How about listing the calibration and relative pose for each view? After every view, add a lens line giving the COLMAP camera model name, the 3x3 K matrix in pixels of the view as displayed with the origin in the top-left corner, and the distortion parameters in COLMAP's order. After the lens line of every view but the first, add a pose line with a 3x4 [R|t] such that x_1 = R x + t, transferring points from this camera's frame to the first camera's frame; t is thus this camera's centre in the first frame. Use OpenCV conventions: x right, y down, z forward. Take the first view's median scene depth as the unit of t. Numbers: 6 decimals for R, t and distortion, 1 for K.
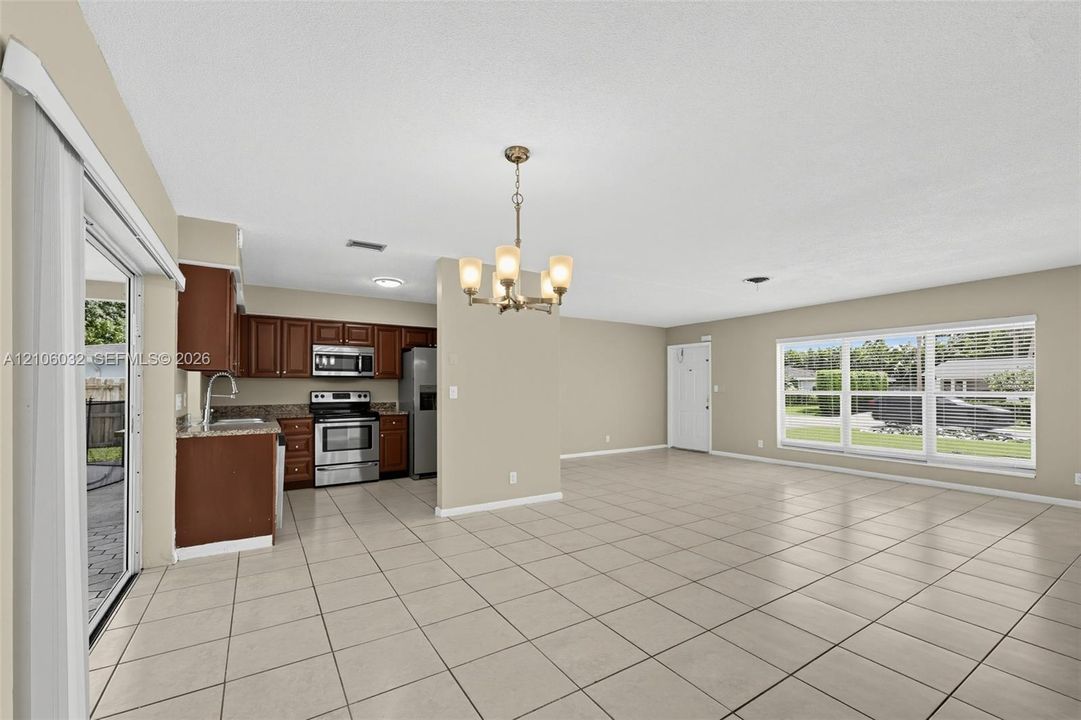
lens RADIAL K [[443.3, 0, 539.6], [0, 443.3, 387.4], [0, 0, 1]] dist [-0.003971, 0.000077]
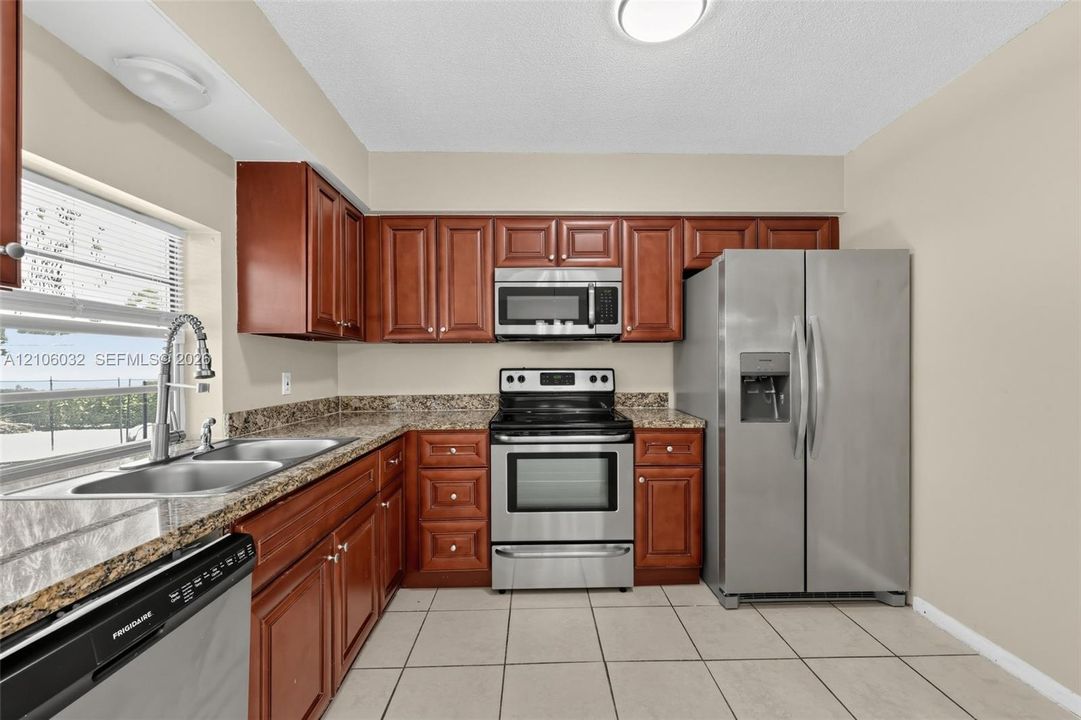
lens RADIAL K [[443.3, 0, 541.8], [0, 443.3, 362.4], [0, 0, 1]] dist [-0.003971, 0.000077]
pose [[0.852861, -0.003521, -0.522126, -0.217975], [0.004804, 0.999988, 0.001104, 0.001207], [0.522116, -0.003450, 0.852868, 0.599697]]
